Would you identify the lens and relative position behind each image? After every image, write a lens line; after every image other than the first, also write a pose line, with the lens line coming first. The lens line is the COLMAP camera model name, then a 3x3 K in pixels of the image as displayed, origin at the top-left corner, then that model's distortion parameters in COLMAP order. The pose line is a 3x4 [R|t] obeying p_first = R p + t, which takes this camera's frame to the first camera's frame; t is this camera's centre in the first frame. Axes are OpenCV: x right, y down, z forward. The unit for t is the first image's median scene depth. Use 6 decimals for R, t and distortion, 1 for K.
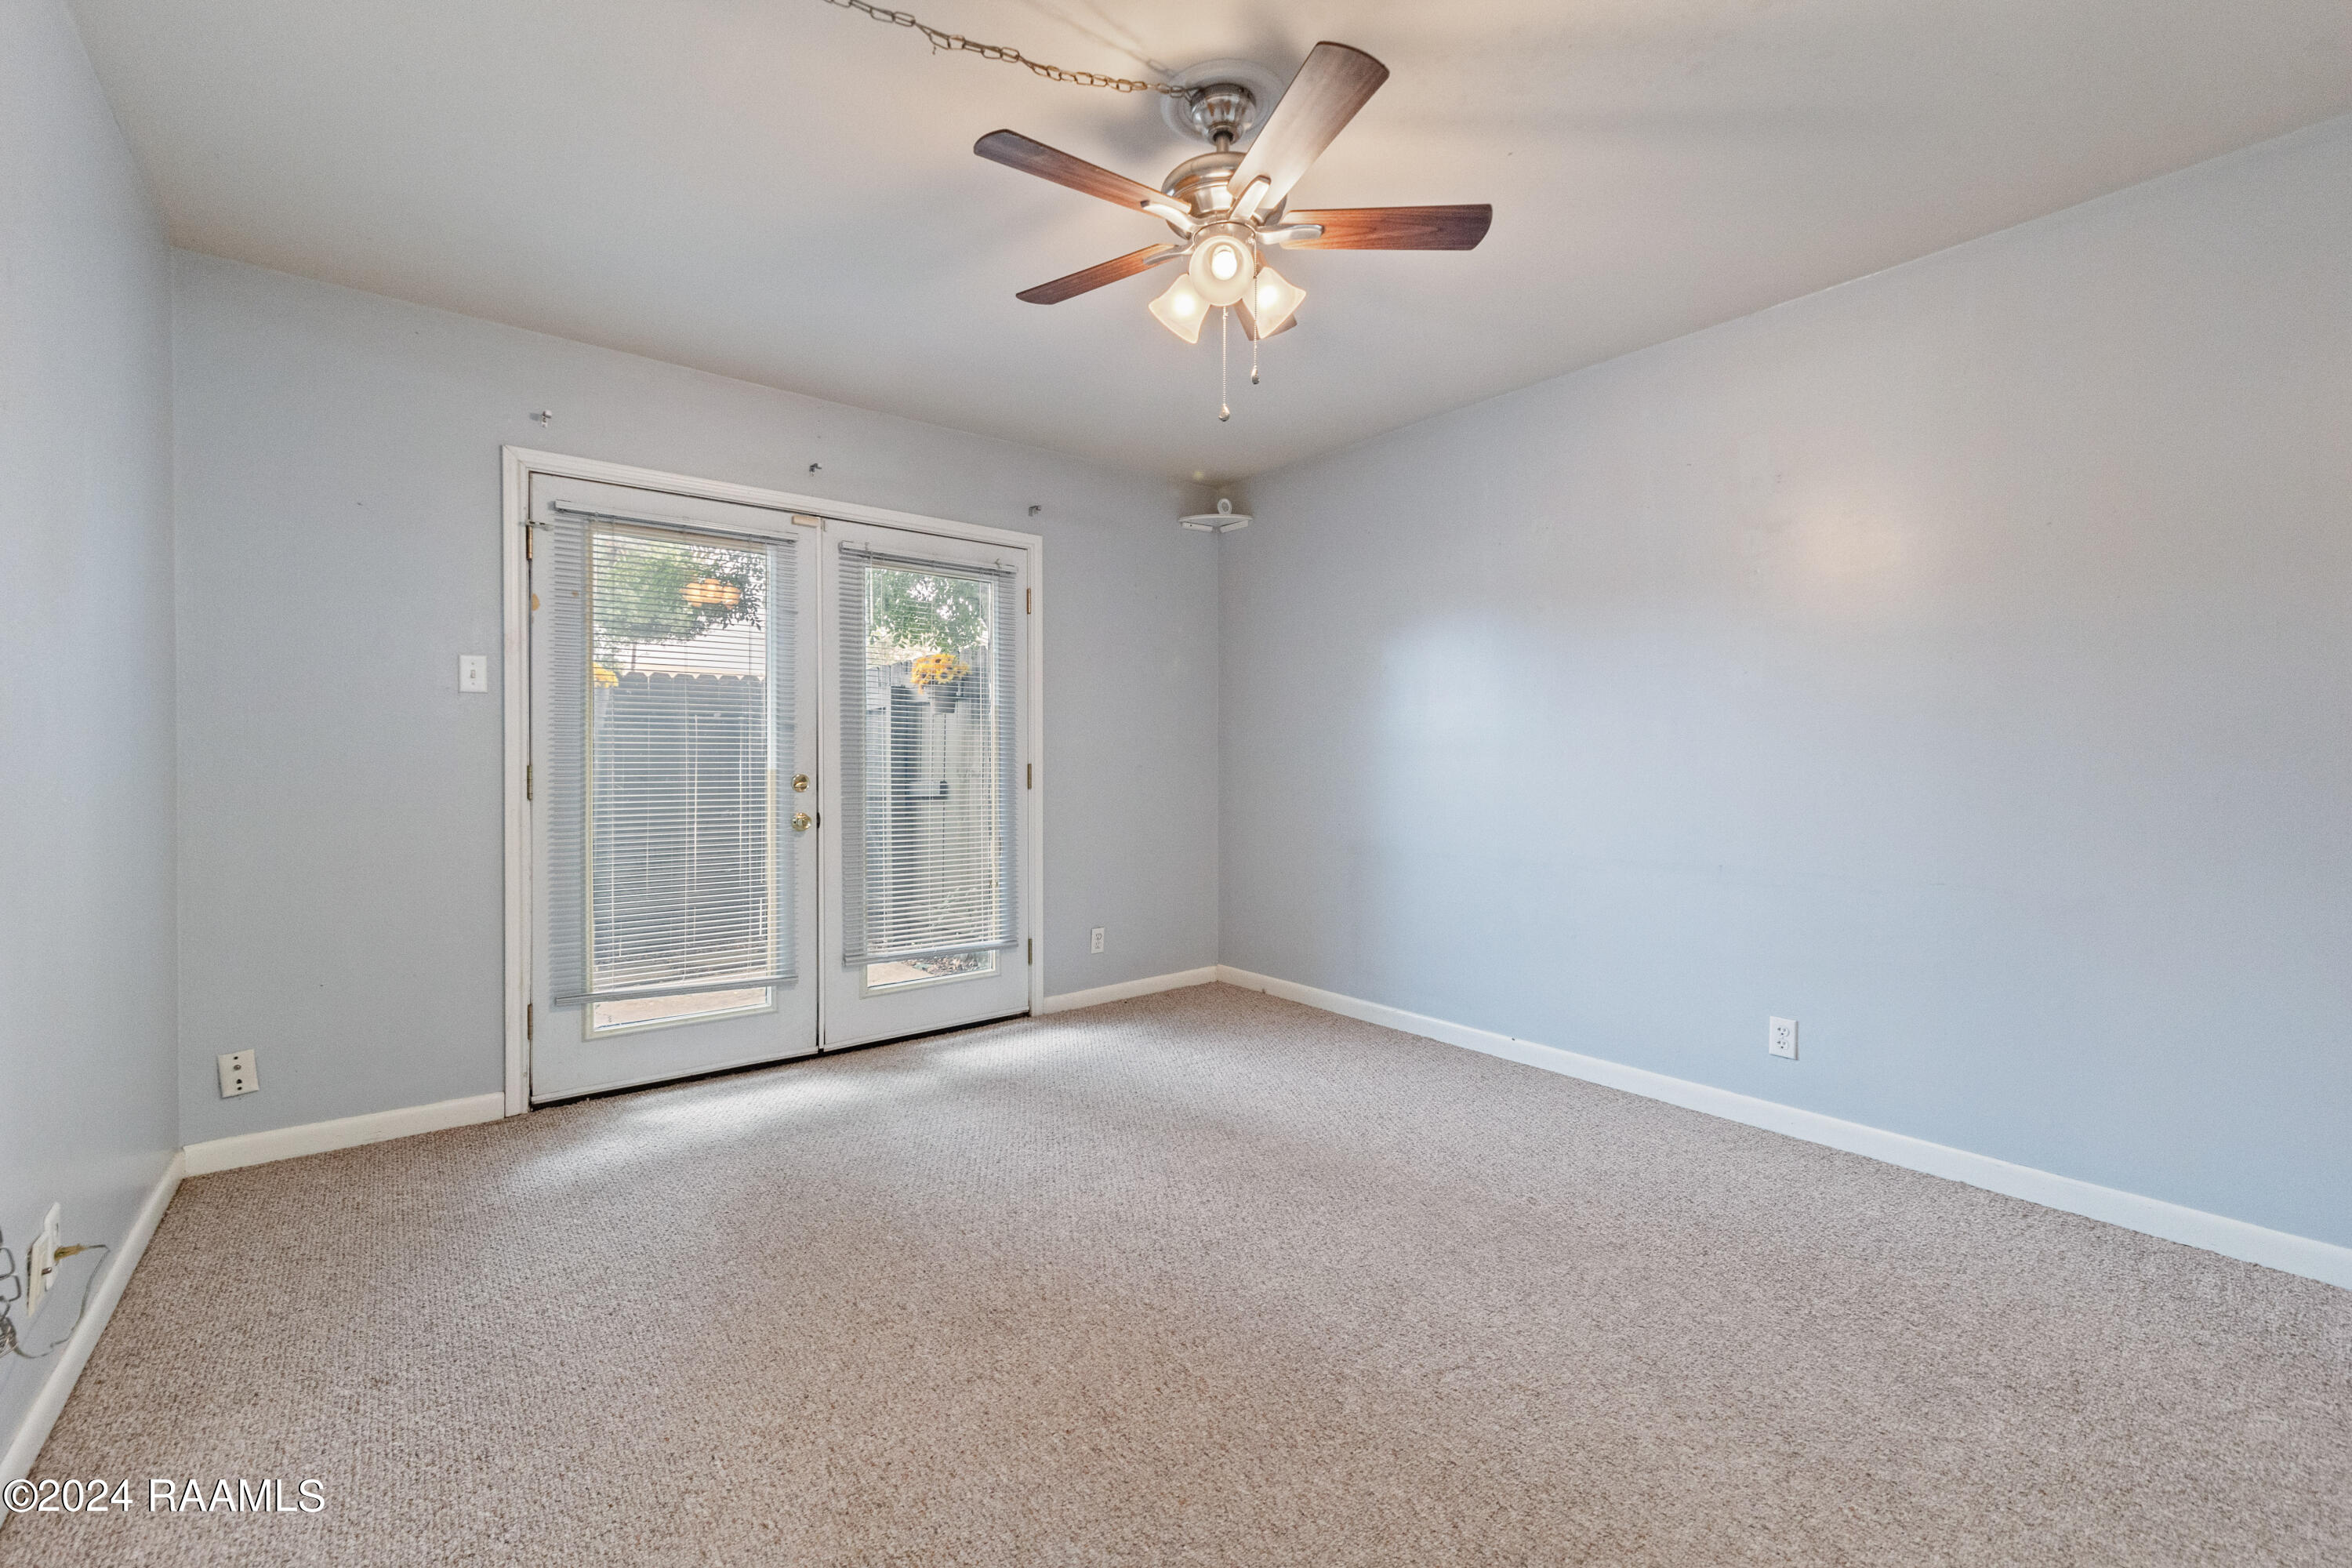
lens RADIAL K [[960.6, 0, 1157.0], [0, 960.6, 760.4], [0, 0, 1]] dist [0.000923, 0.000789]
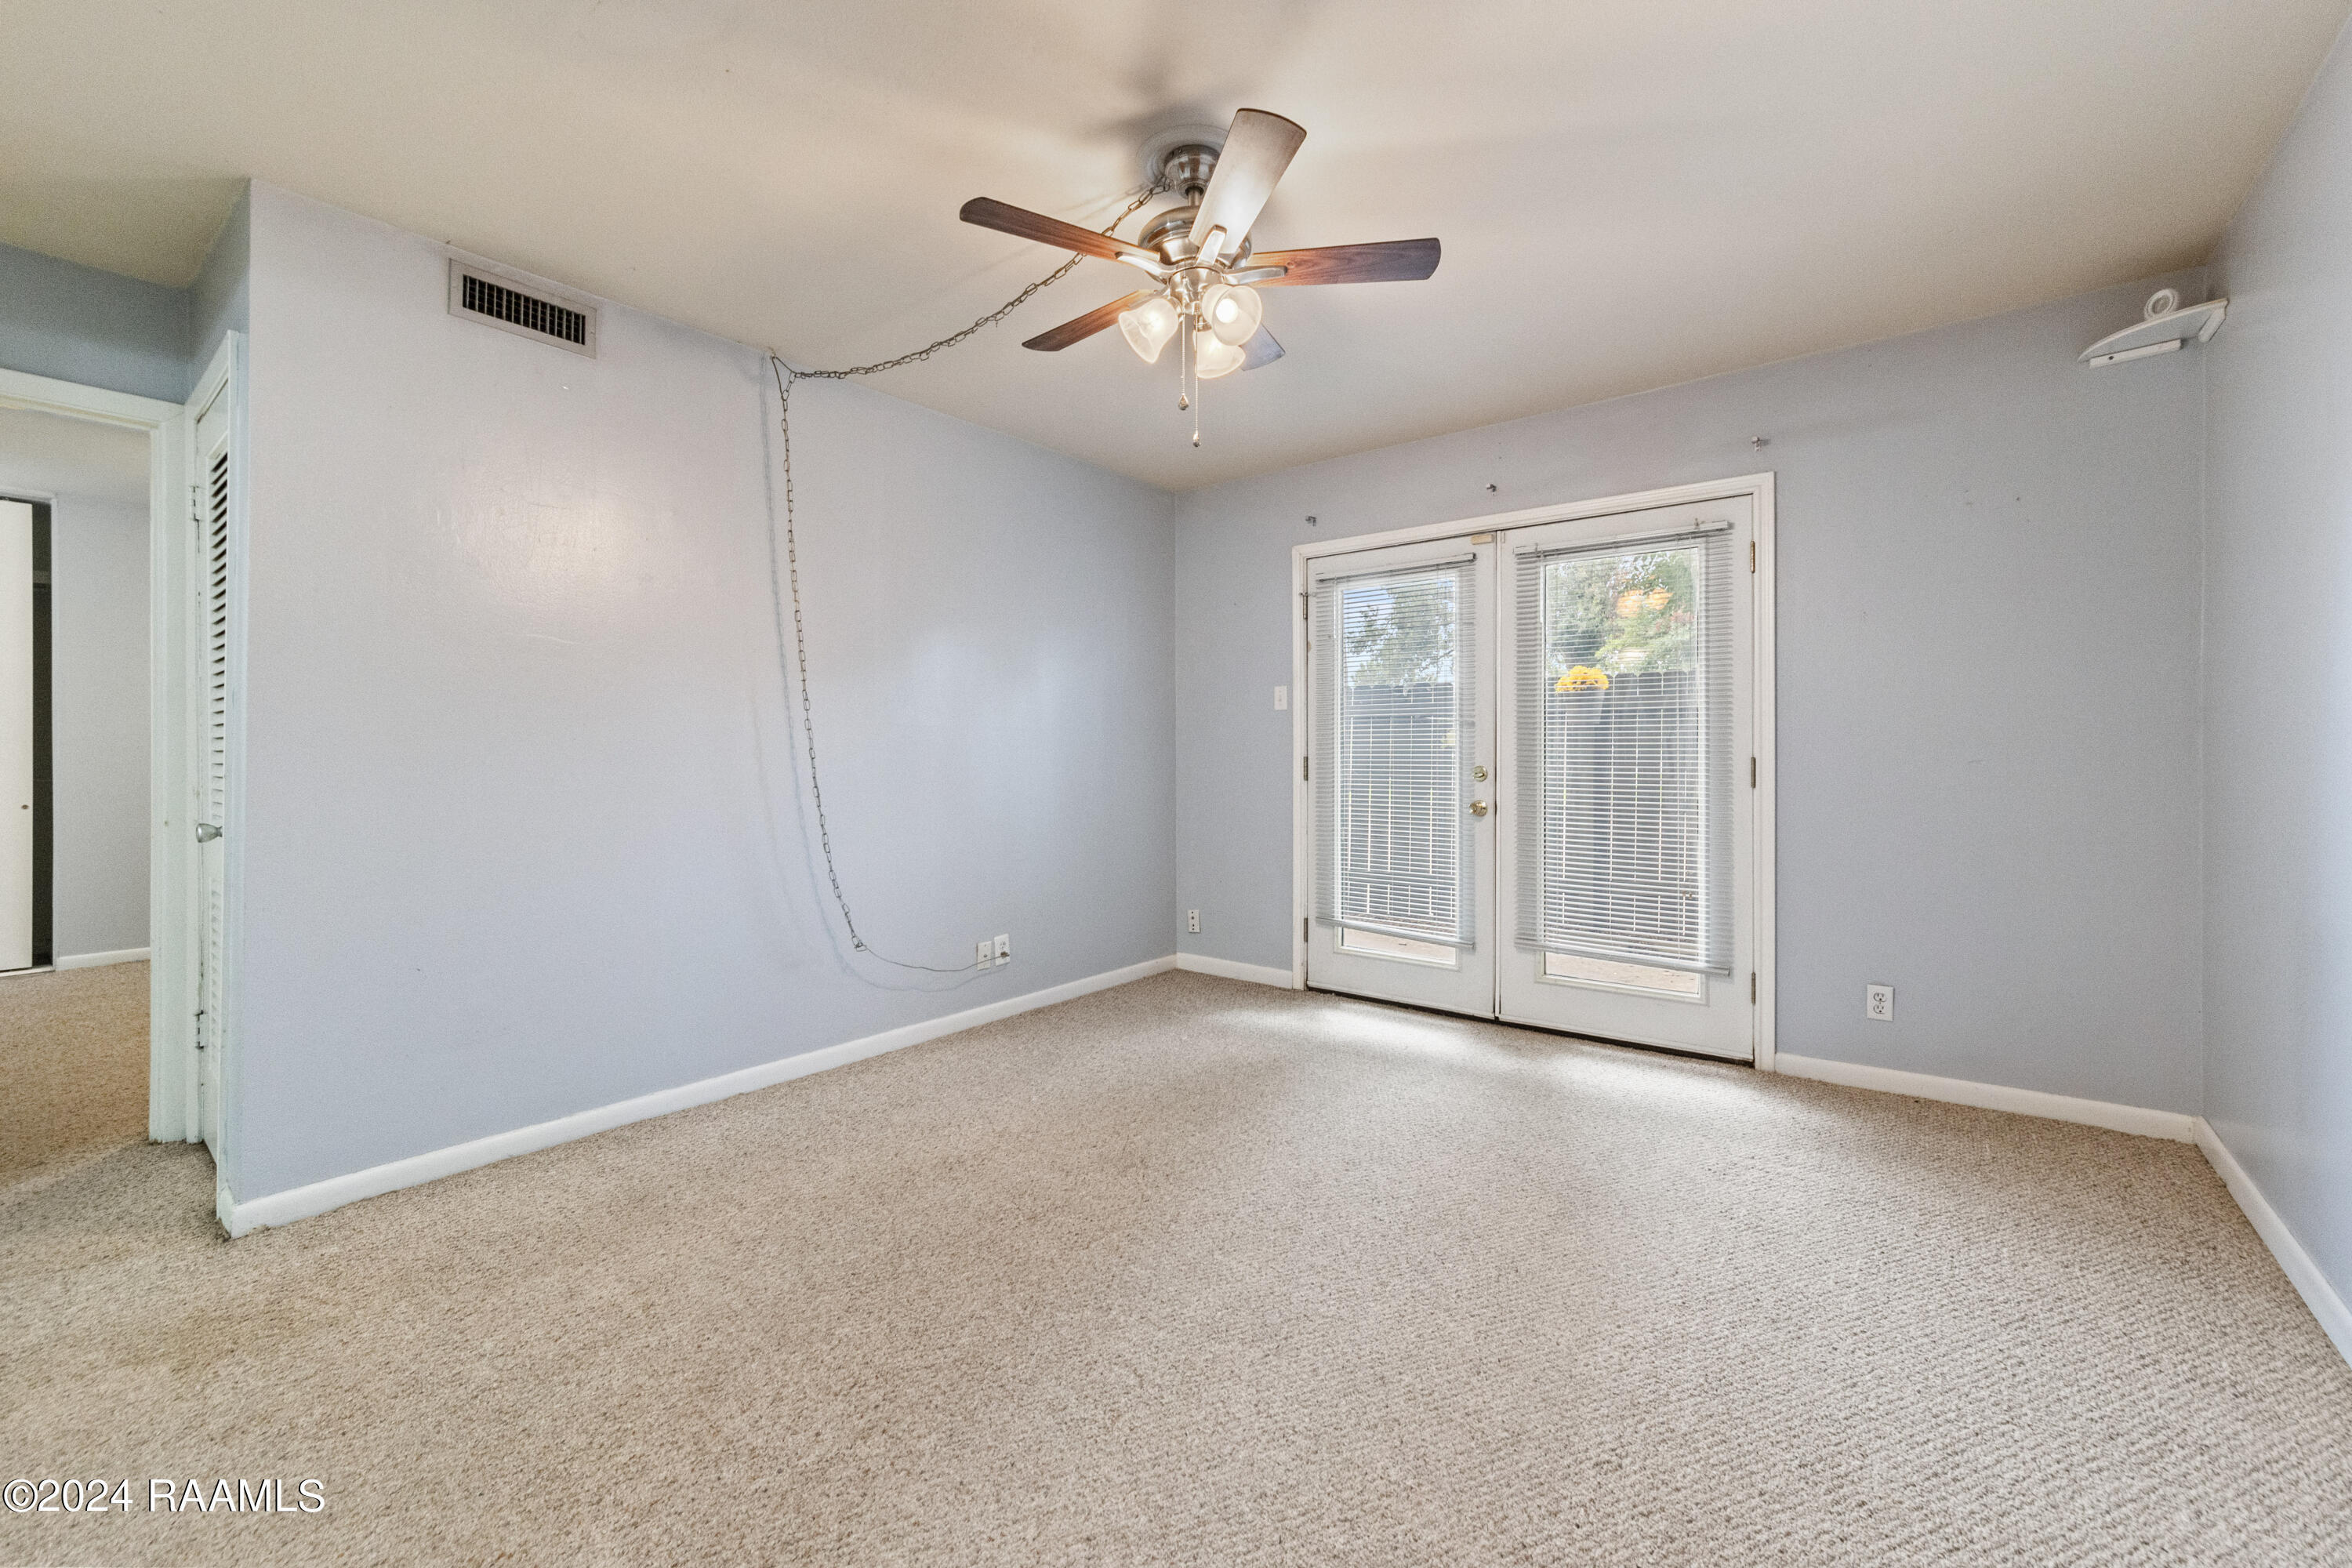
lens RADIAL K [[960.6, 0, 1203.1], [0, 960.6, 748.9], [0, 0, 1]] dist [0.000923, 0.000789]
pose [[0.246001, -0.006235, -0.969250, 0.652296], [0.003677, 0.999978, -0.005500, -0.000286], [0.969263, -0.002211, 0.246018, 0.420104]]
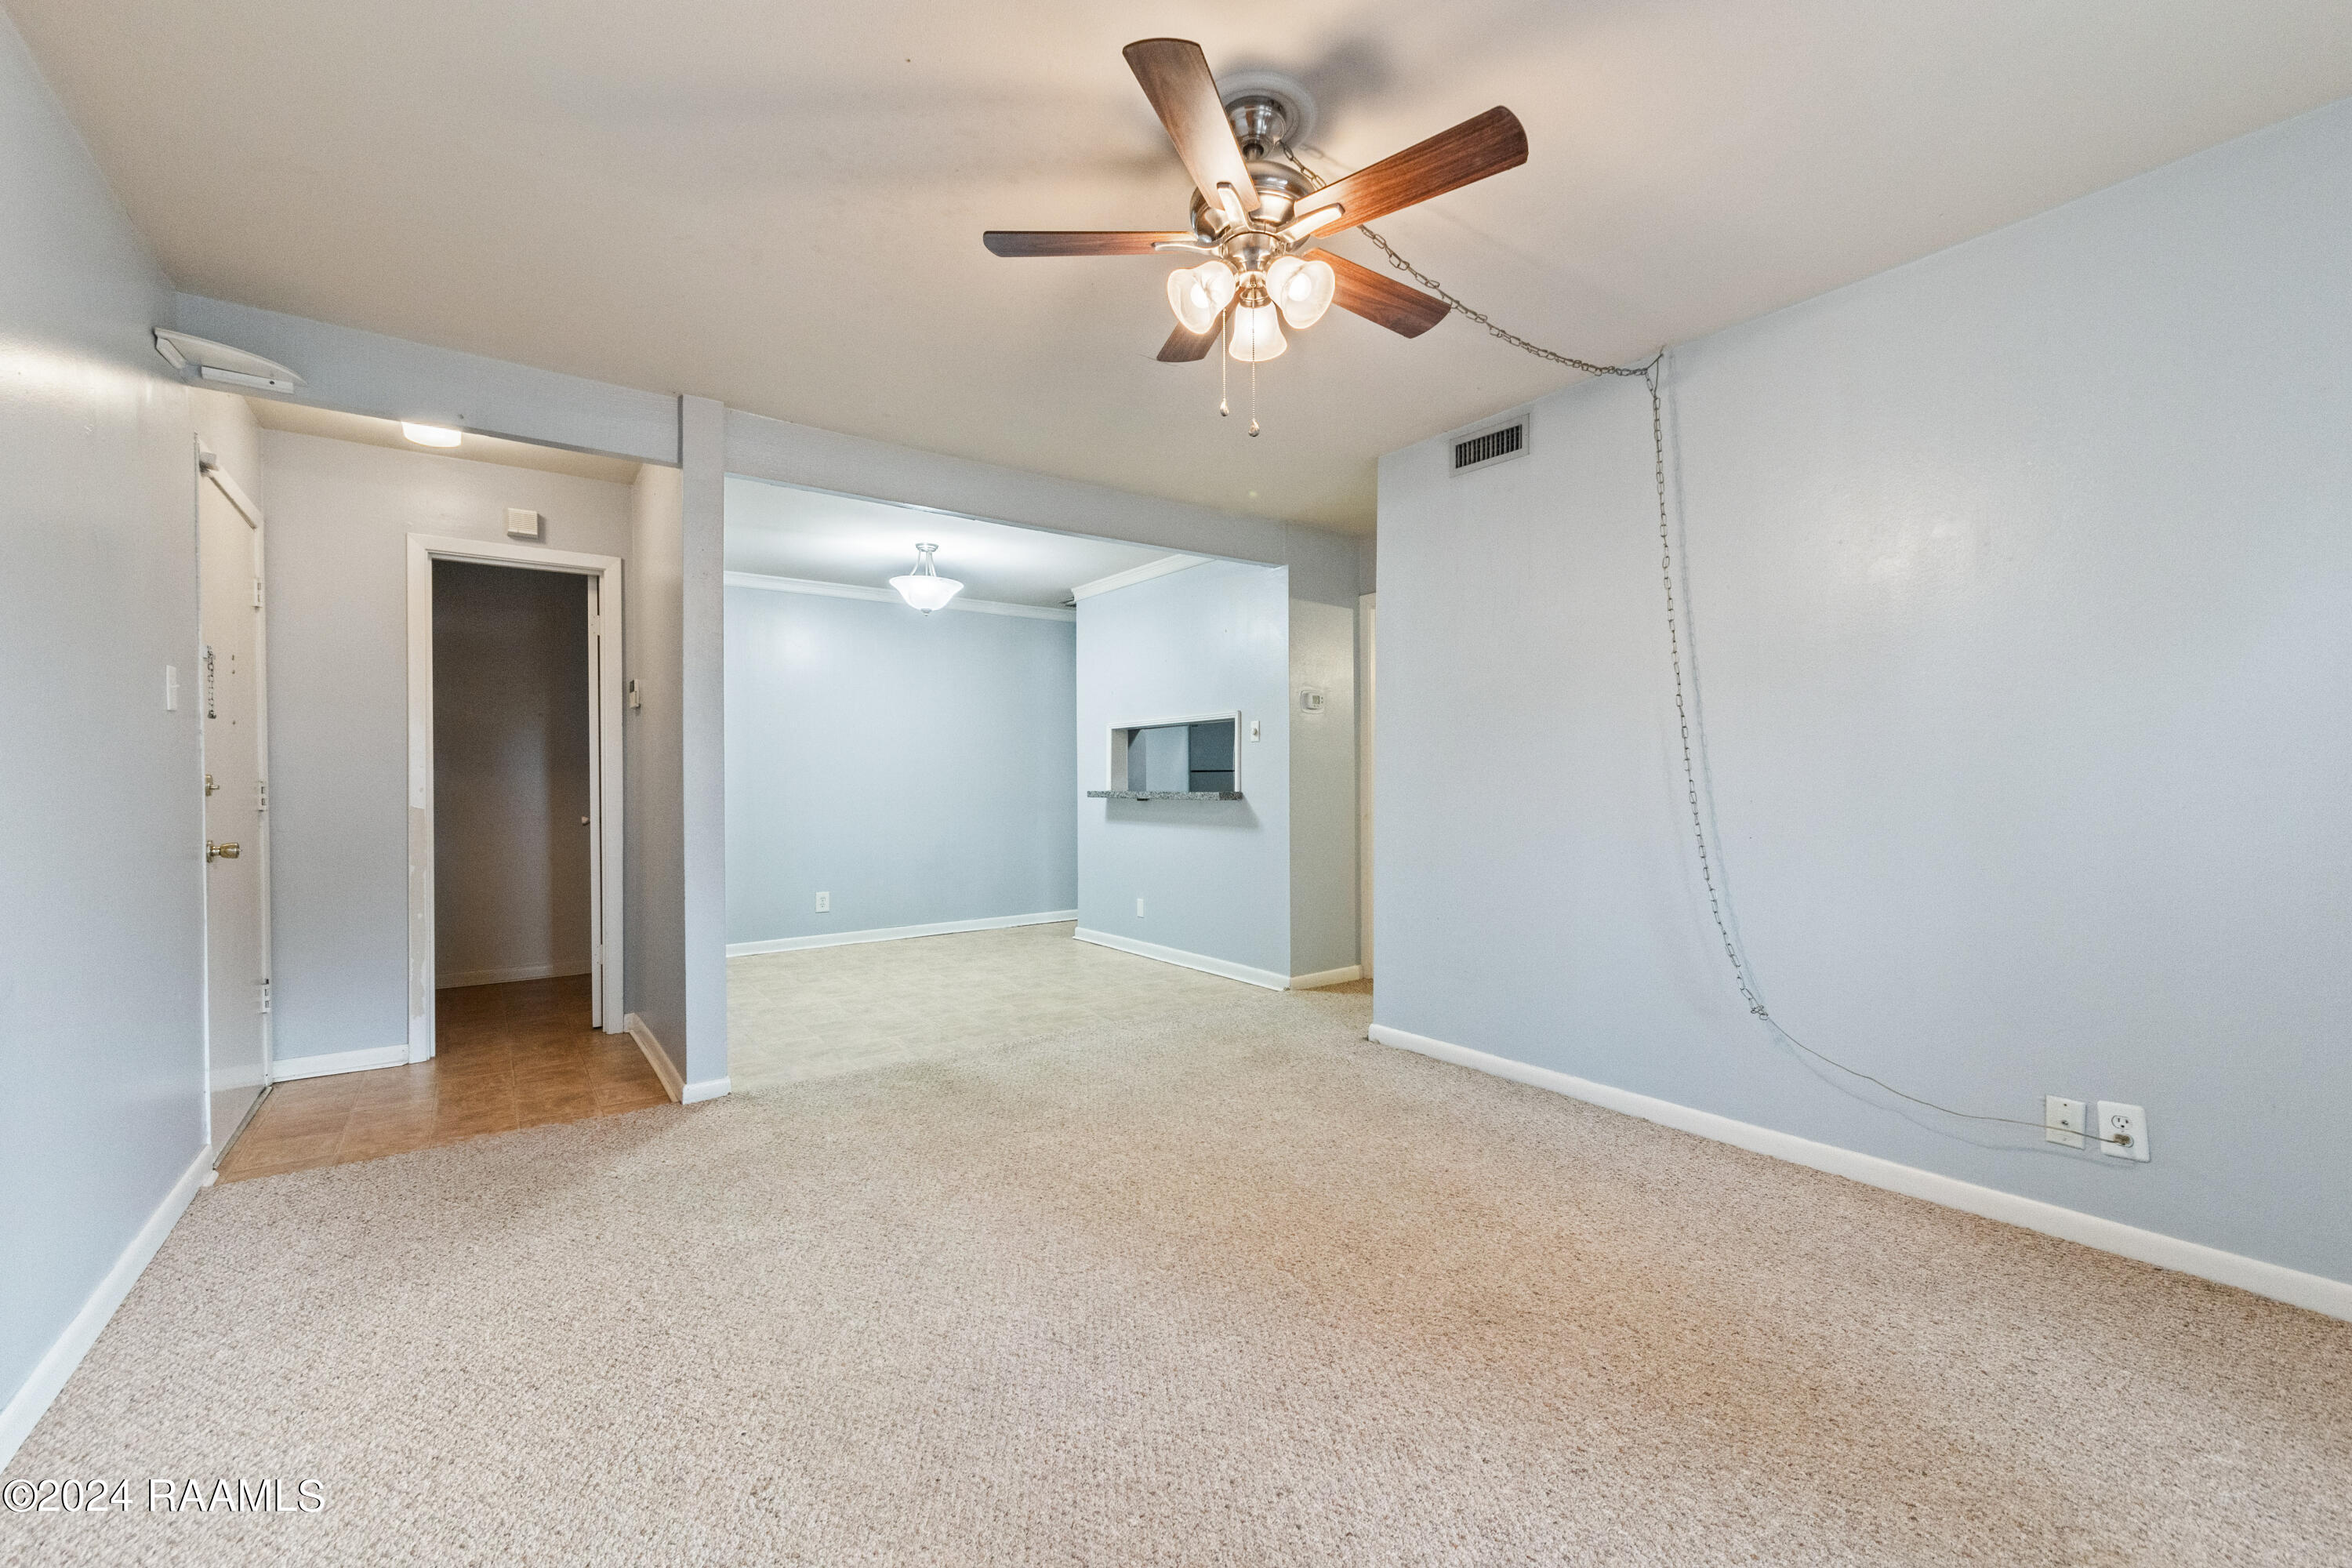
lens RADIAL K [[960.6, 0, 1172.9], [0, 960.6, 780.8], [0, 0, 1]] dist [0.000923, 0.000789]
pose [[-0.999139, 0.006289, 0.041016, 0.065751], [0.006303, 0.999980, 0.000205, -0.001278], [-0.041014, 0.000463, -0.999158, 1.137263]]
